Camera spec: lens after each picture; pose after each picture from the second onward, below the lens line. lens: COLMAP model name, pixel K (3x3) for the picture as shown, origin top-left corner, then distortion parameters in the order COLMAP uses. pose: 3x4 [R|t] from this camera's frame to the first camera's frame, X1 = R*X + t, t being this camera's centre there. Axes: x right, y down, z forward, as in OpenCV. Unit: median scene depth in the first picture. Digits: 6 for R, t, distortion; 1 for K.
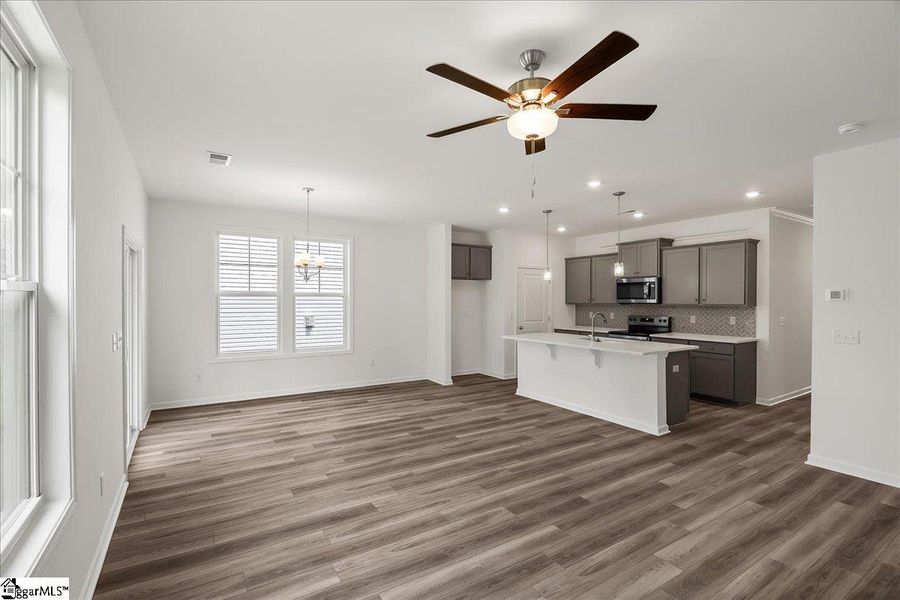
lens RADIAL K [[416.4, 0, 448.9], [0, 416.4, 298.7], [0, 0, 1]] dist [-0.010319, -0.000169]
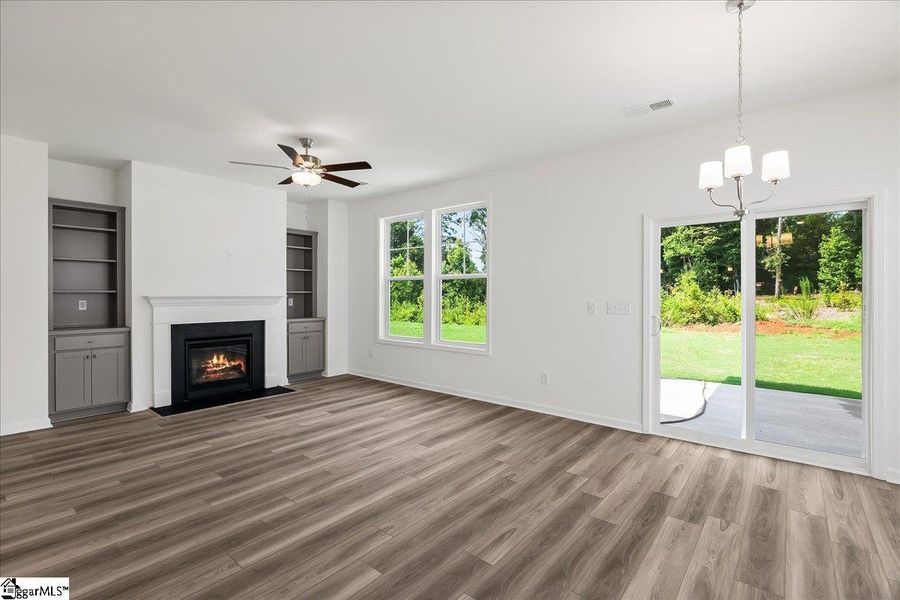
lens RADIAL K [[416.4, 0, 448.9], [0, 416.4, 298.7], [0, 0, 1]] dist [-0.010319, -0.000169]
pose [[-0.952055, -0.003186, -0.305909, 0.087149], [-0.005594, 0.999960, 0.006996, 0.045518], [0.305875, 0.008372, -0.952035, 1.555402]]
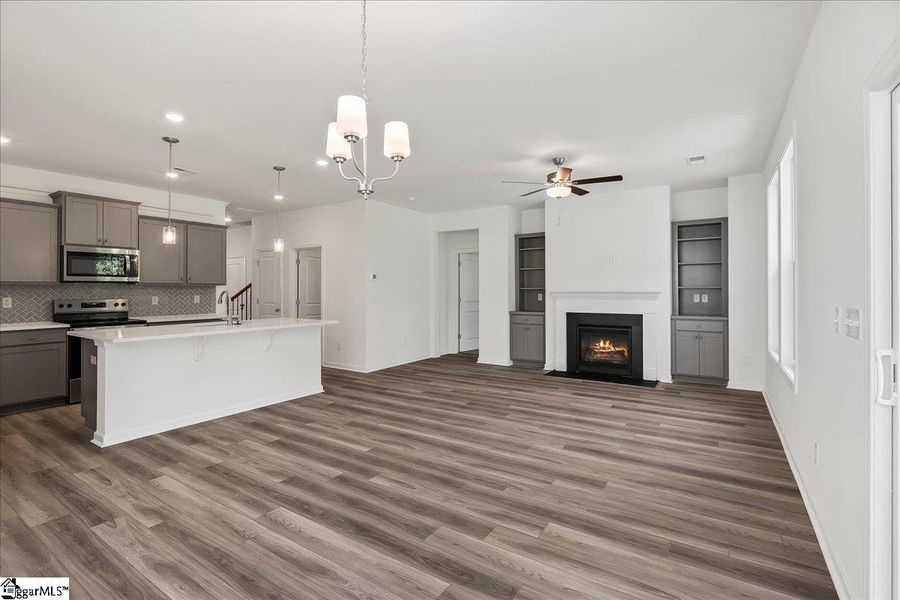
lens RADIAL K [[416.4, 0, 448.9], [0, 416.4, 298.7], [0, 0, 1]] dist [-0.010319, -0.000169]
pose [[-0.409053, -0.025453, 0.912156, -0.796090], [-0.000539, 0.999617, 0.027651, 0.034553], [-0.912511, 0.010819, -0.408910, 1.272612]]
